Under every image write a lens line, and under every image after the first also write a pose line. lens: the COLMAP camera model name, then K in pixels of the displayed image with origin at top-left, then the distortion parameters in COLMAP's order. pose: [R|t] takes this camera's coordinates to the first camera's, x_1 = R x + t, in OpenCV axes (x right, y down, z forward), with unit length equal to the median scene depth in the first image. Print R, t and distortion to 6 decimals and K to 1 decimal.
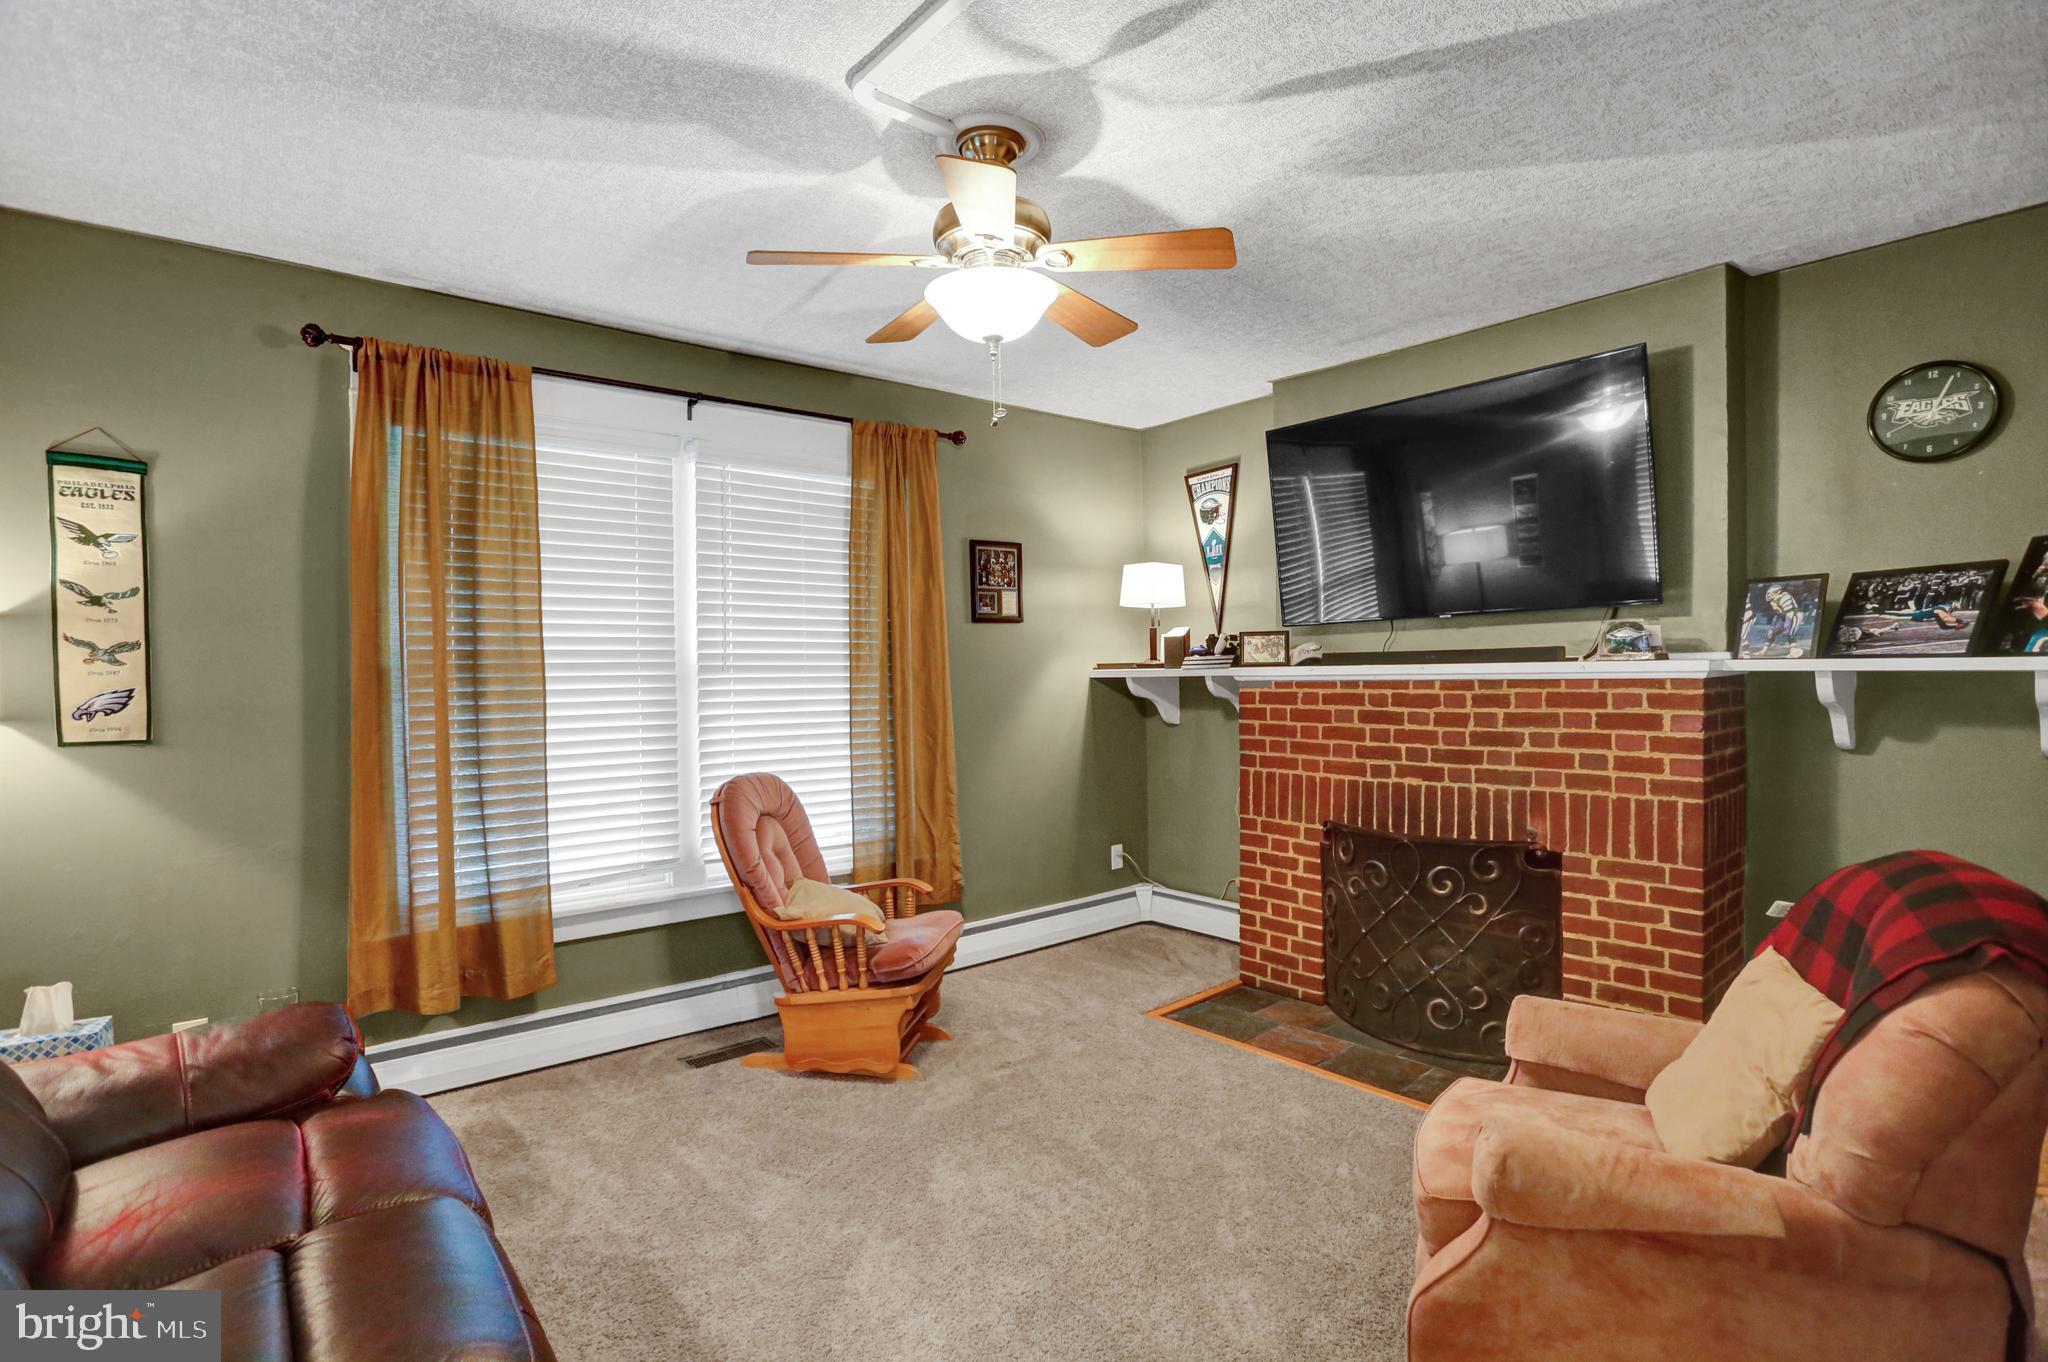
lens RADIAL K [[1001.6, 0, 1021.0], [0, 1001.6, 689.9], [0, 0, 1]] dist [-0.077038, 0.030295]
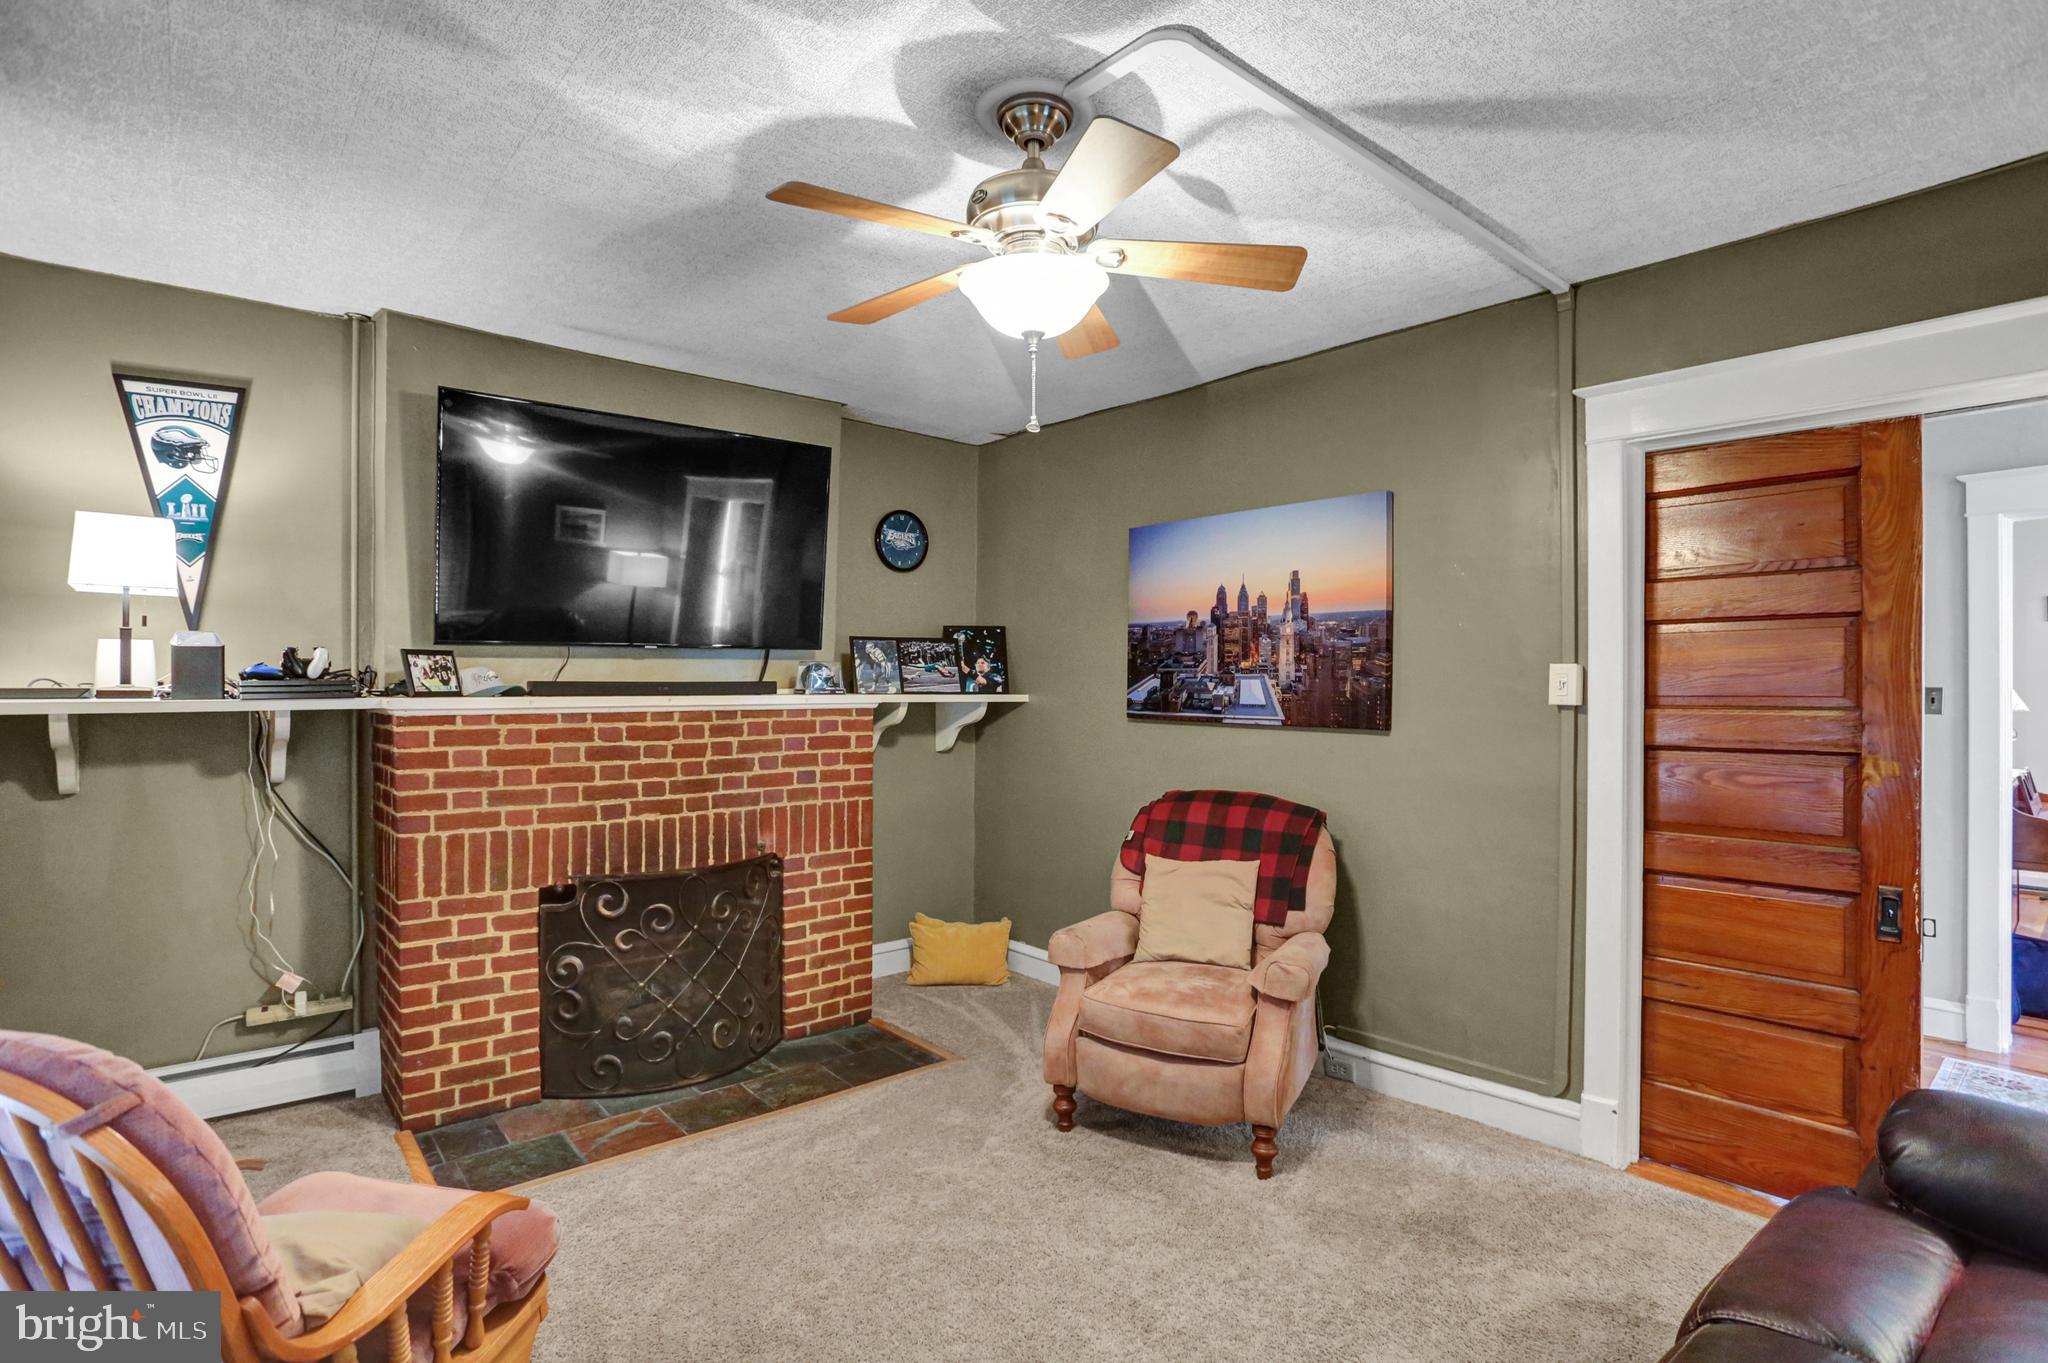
lens RADIAL K [[1011.5, 0, 1015.8], [0, 1011.5, 683.3], [0, 0, 1]] dist [-0.088825, 0.052431]
pose [[-0.017977, 0.012202, 0.999764, -0.599522], [0.013287, 0.999840, -0.011964, -0.022140], [-0.999750, 0.013069, -0.018136, 0.673517]]
